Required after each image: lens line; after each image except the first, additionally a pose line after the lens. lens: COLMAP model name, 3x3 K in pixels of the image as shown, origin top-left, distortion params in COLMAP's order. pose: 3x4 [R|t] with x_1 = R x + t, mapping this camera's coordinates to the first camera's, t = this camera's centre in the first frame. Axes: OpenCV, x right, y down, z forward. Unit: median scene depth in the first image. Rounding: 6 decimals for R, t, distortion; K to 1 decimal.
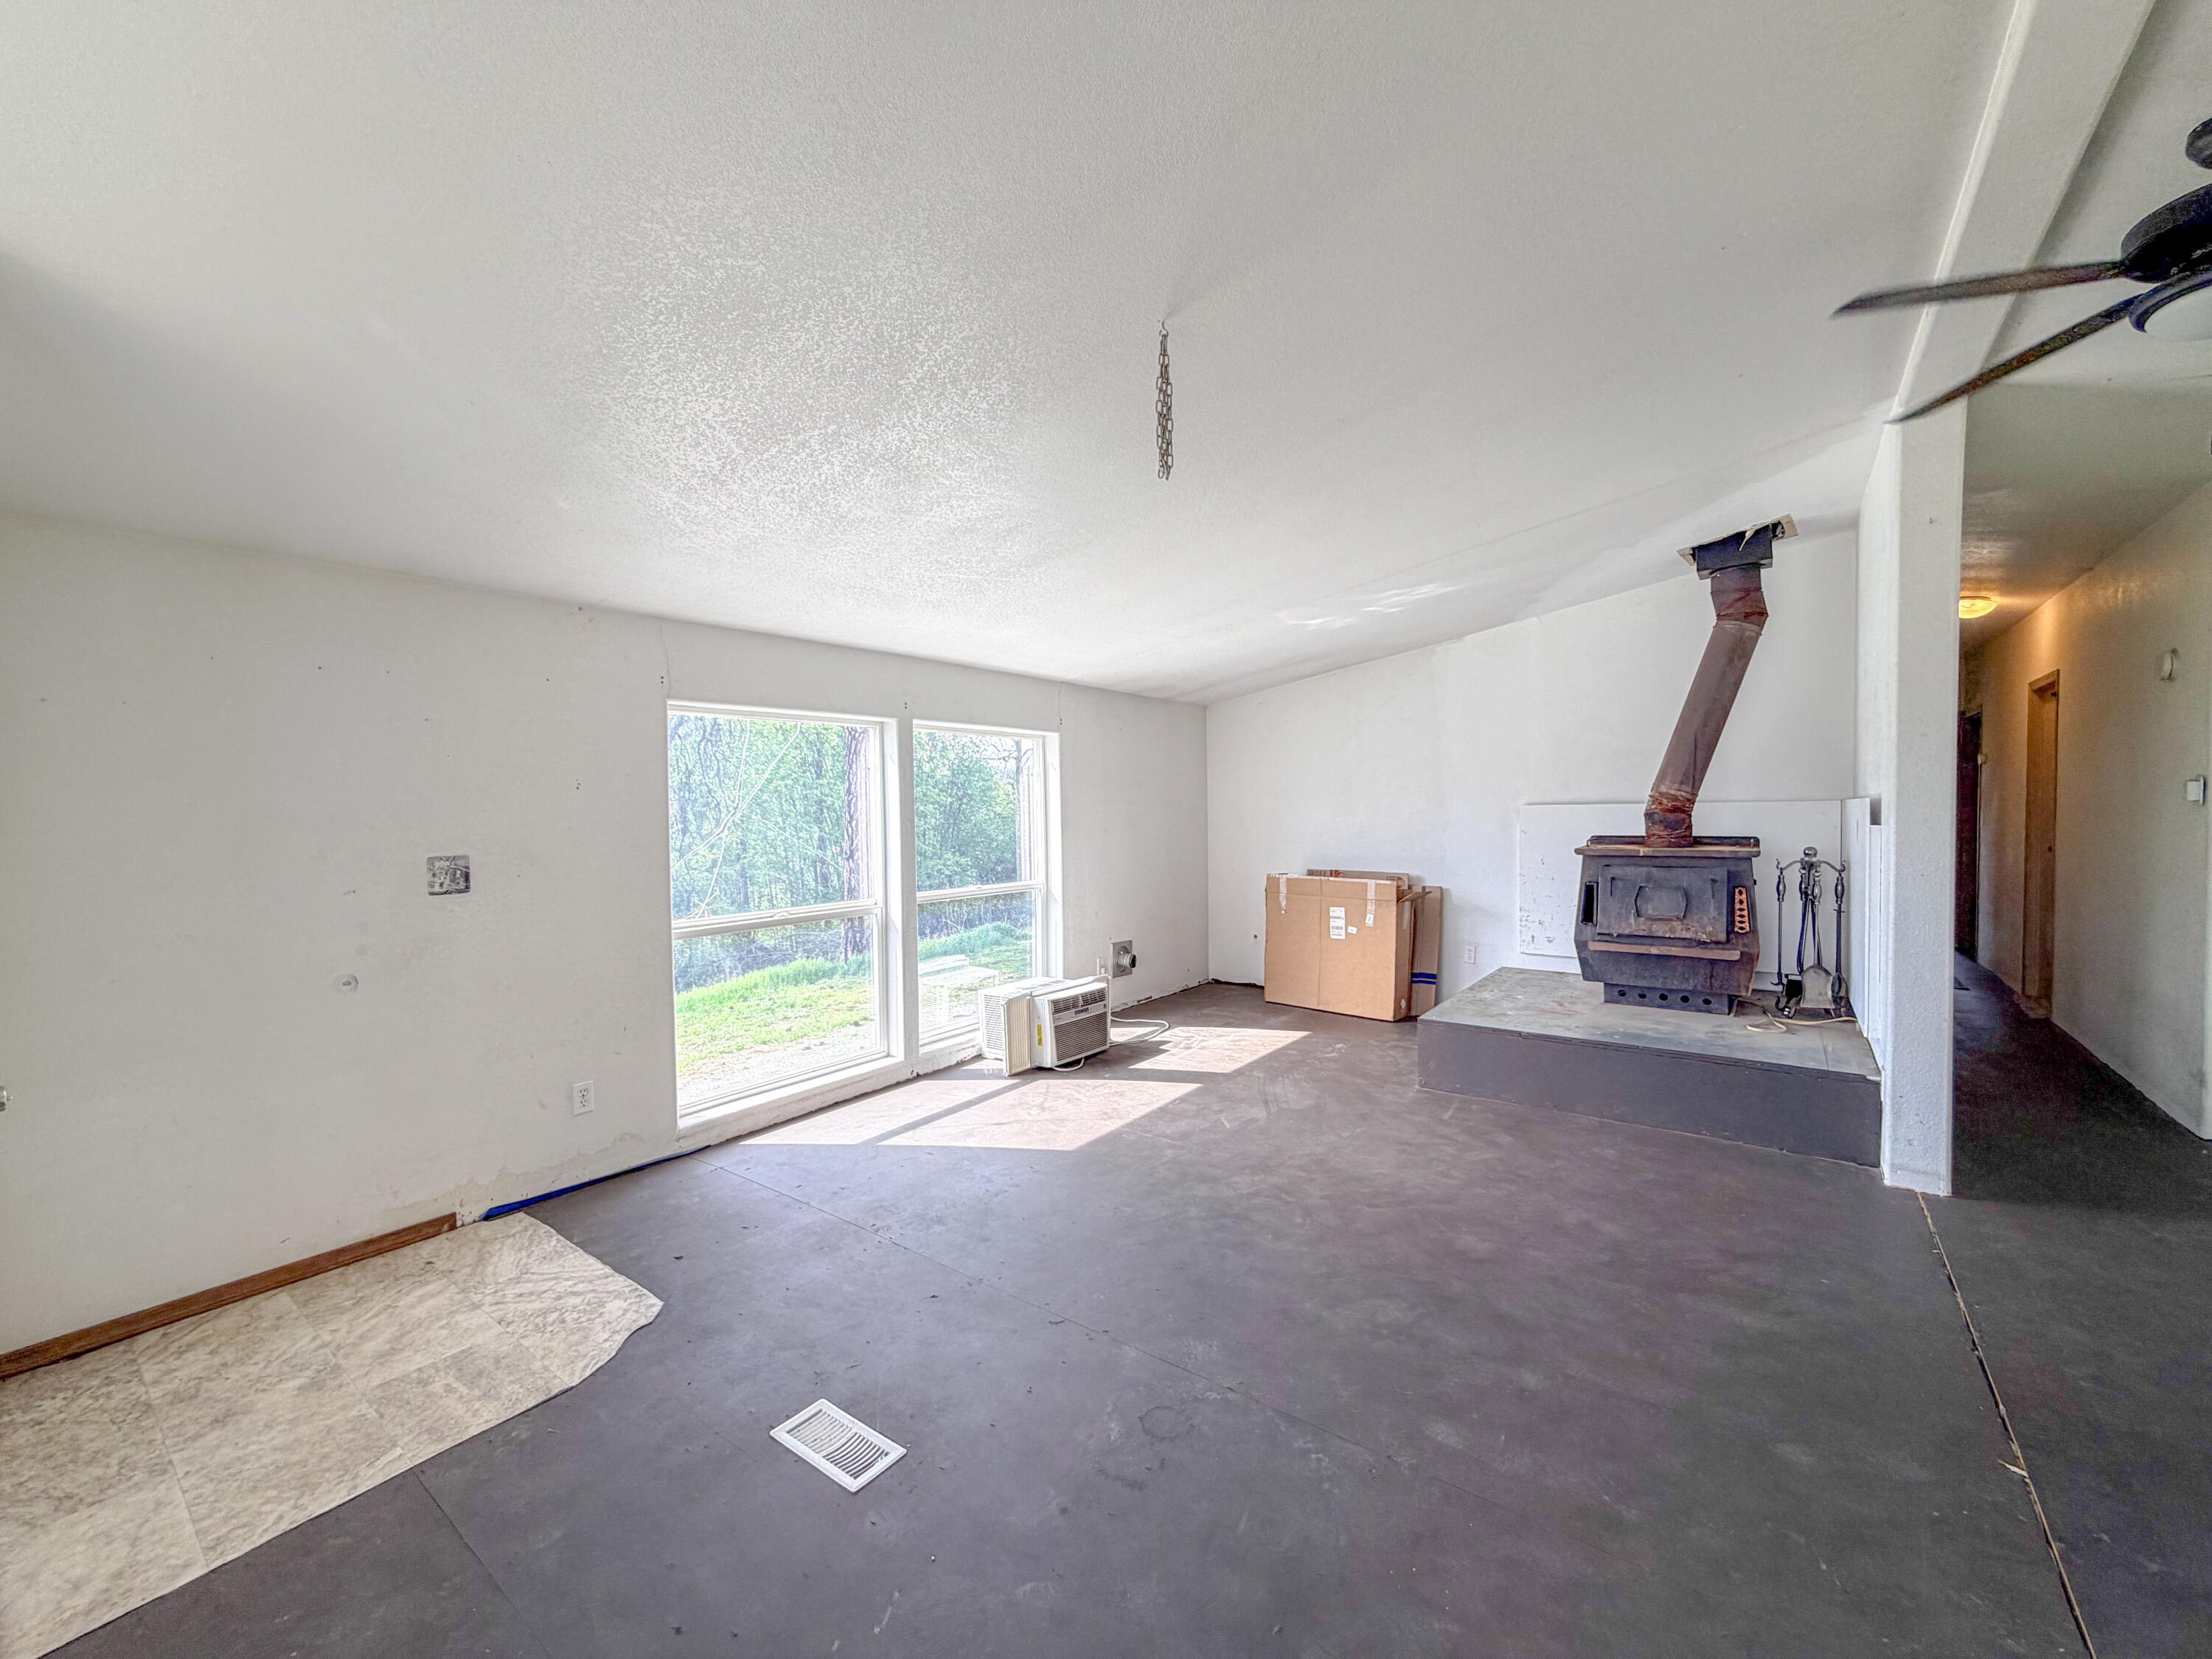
lens RADIAL K [[887.8, 0, 1099.5], [0, 887.8, 831.9], [0, 0, 1]] dist [0.001786, -0.000627]
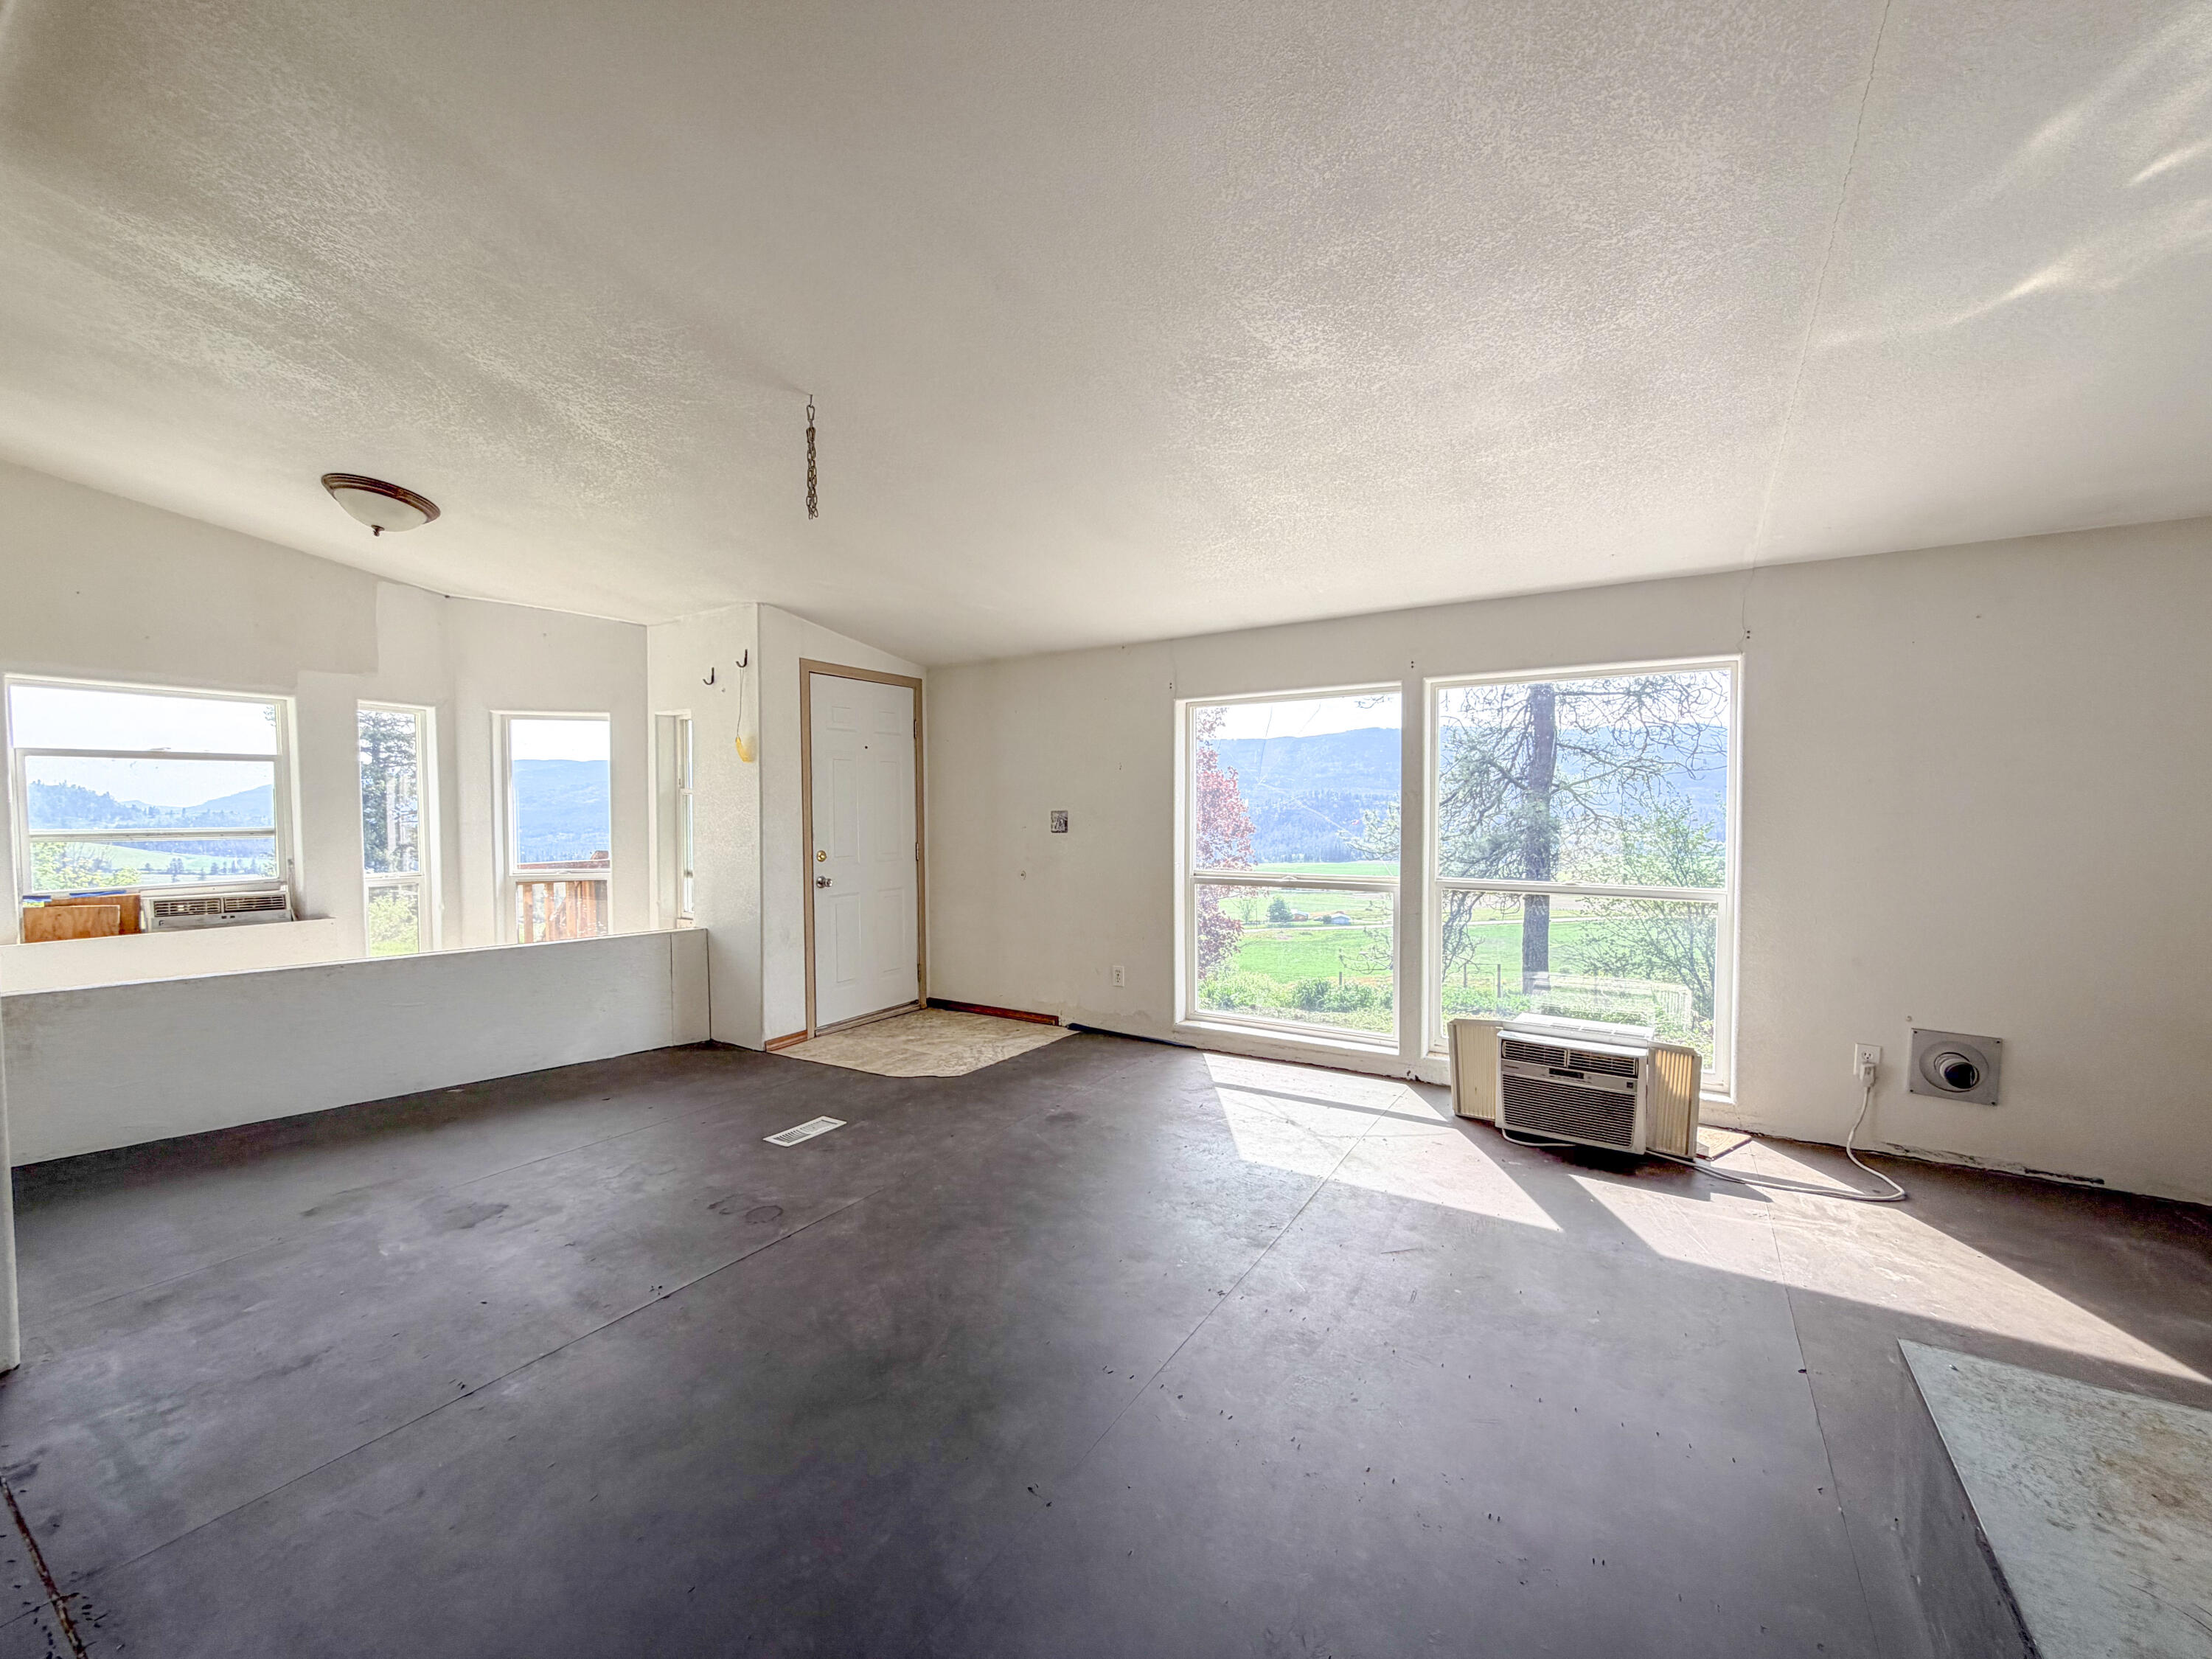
lens RADIAL K [[887.8, 0, 1099.5], [0, 887.8, 831.9], [0, 0, 1]] dist [0.001786, -0.000627]
pose [[0.085020, 0.044234, -0.995397, 0.666674], [-0.023468, 0.998826, 0.042382, -0.004673], [0.996103, 0.019757, 0.085959, 0.622704]]
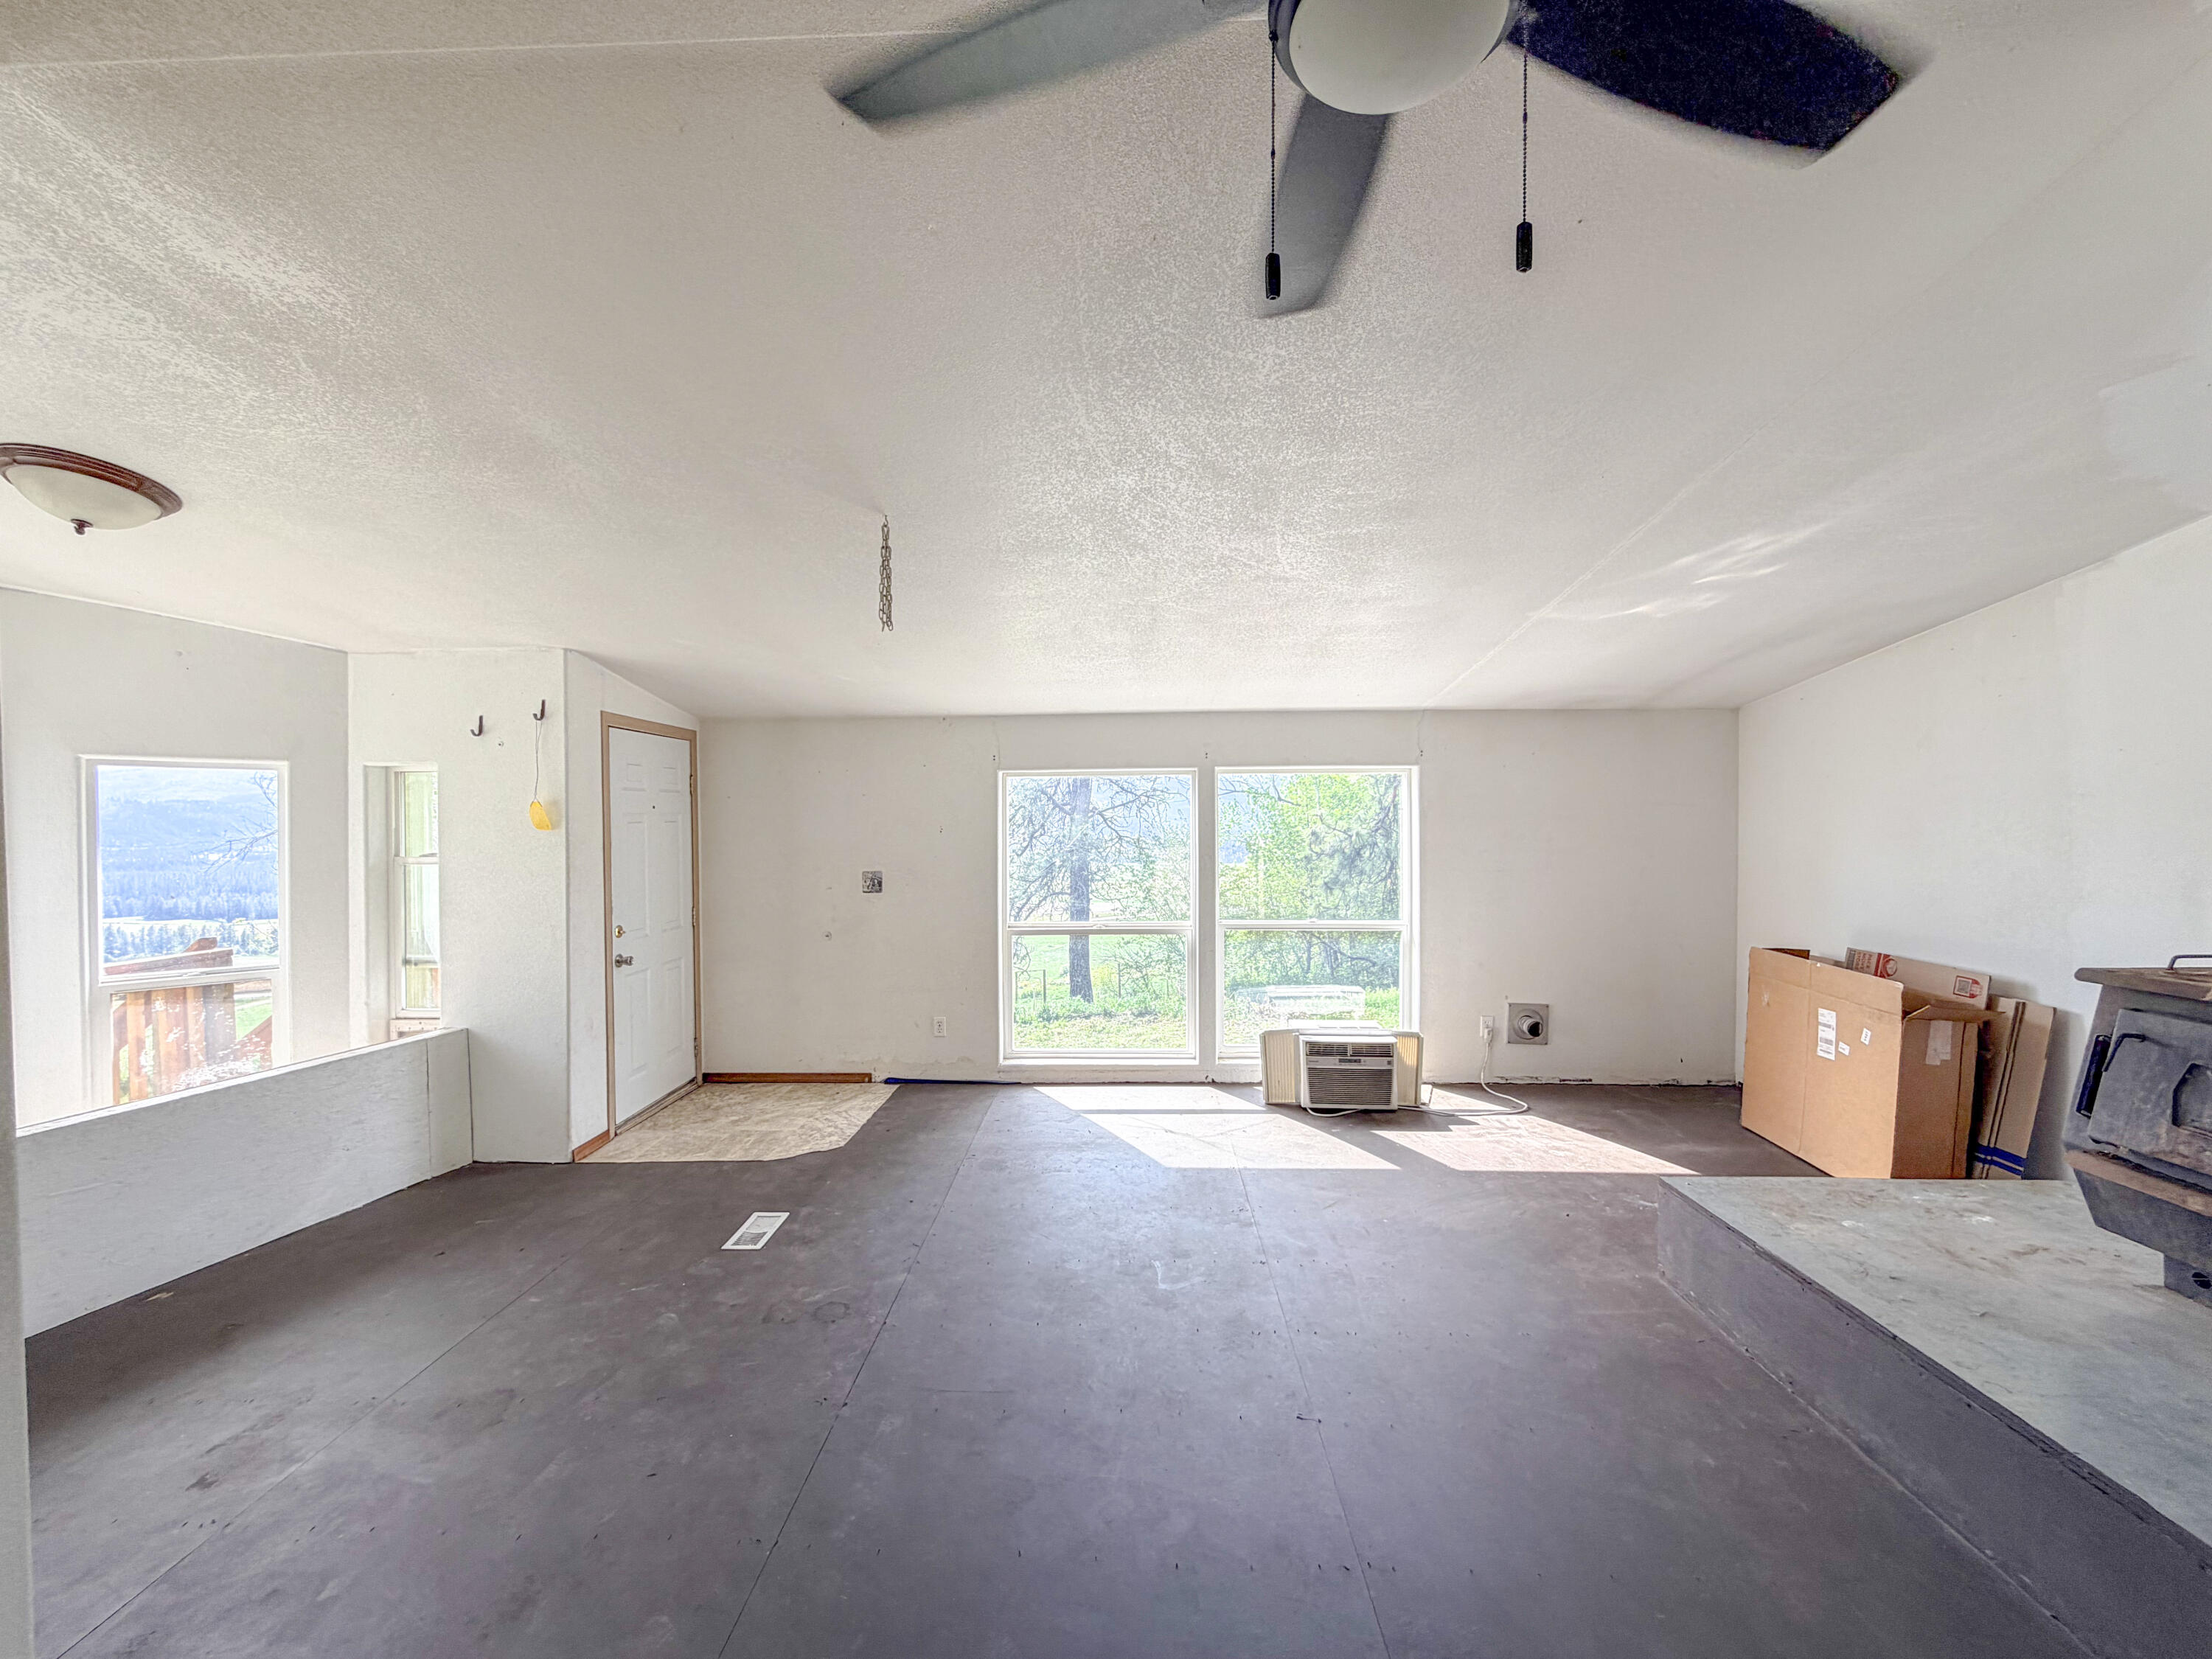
lens RADIAL K [[887.8, 0, 1099.5], [0, 887.8, 831.9], [0, 0, 1]] dist [0.001786, -0.000627]
pose [[0.577486, 0.023110, -0.816074, 0.649753], [-0.024559, 0.999639, 0.010929, -0.054699], [0.816031, 0.013731, 0.577844, 0.231971]]
